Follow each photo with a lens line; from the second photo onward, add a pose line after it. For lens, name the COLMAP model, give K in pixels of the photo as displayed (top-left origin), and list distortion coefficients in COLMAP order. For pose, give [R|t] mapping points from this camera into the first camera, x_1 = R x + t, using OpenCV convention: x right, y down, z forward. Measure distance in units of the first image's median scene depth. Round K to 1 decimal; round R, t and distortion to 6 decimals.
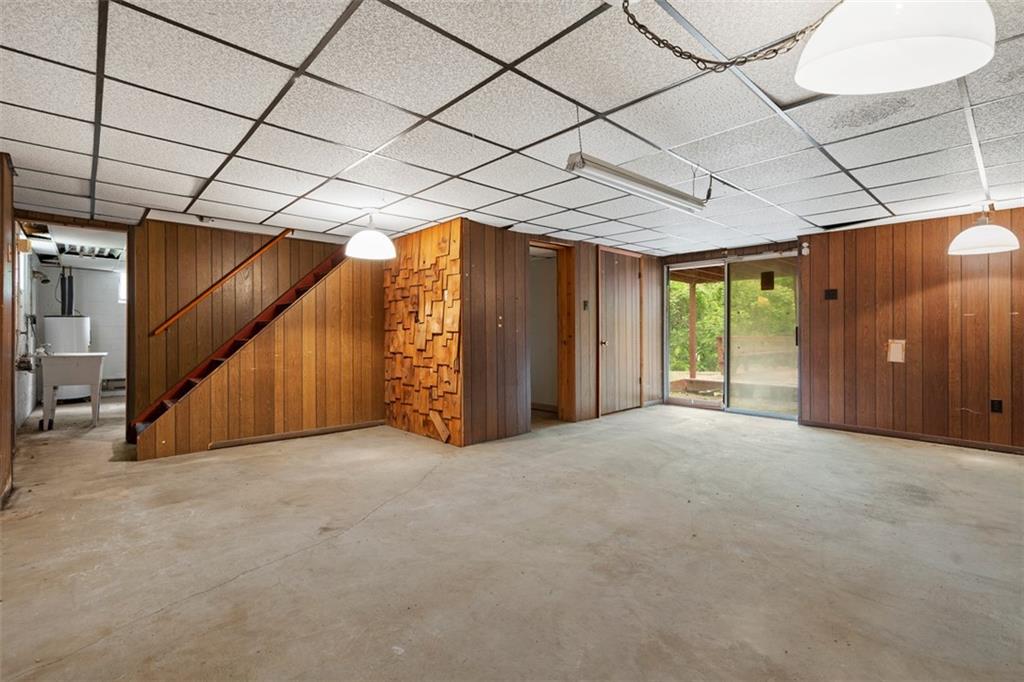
lens RADIAL K [[468.4, 0, 512.2], [0, 468.4, 336.5], [0, 0, 1]] dist [-0.005136, 0.003033]
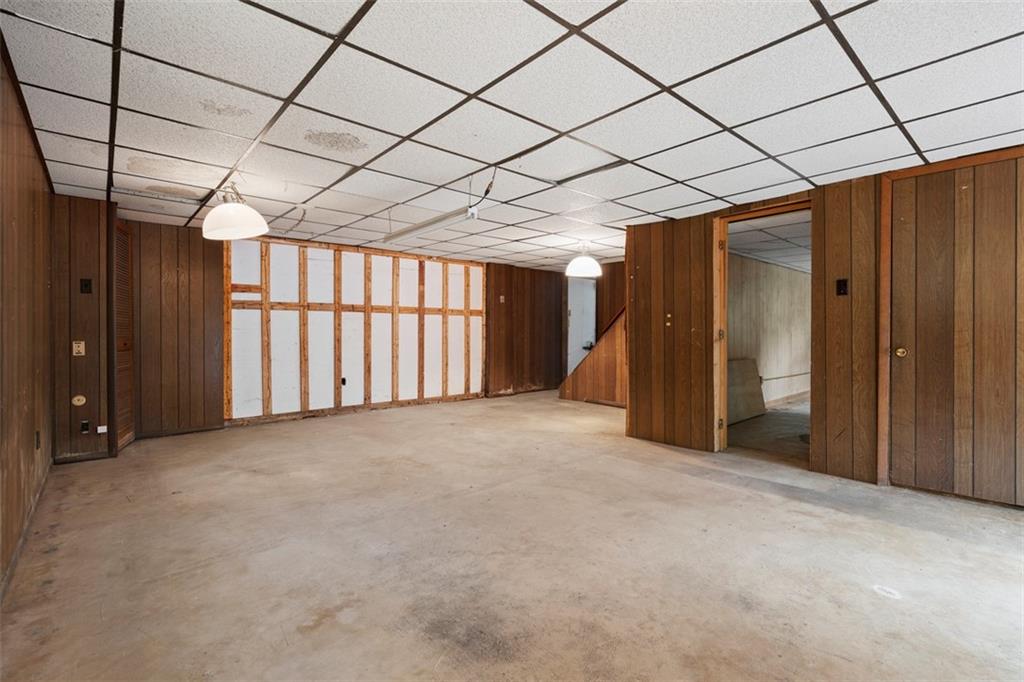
lens RADIAL K [[468.4, 0, 510.2], [0, 468.4, 332.9], [0, 0, 1]] dist [-0.005136, 0.003033]
pose [[-0.023672, 0.006176, -0.999701, 1.401219], [-0.009683, 0.999933, 0.006407, -0.013366], [0.999673, 0.009832, -0.023610, 1.066677]]
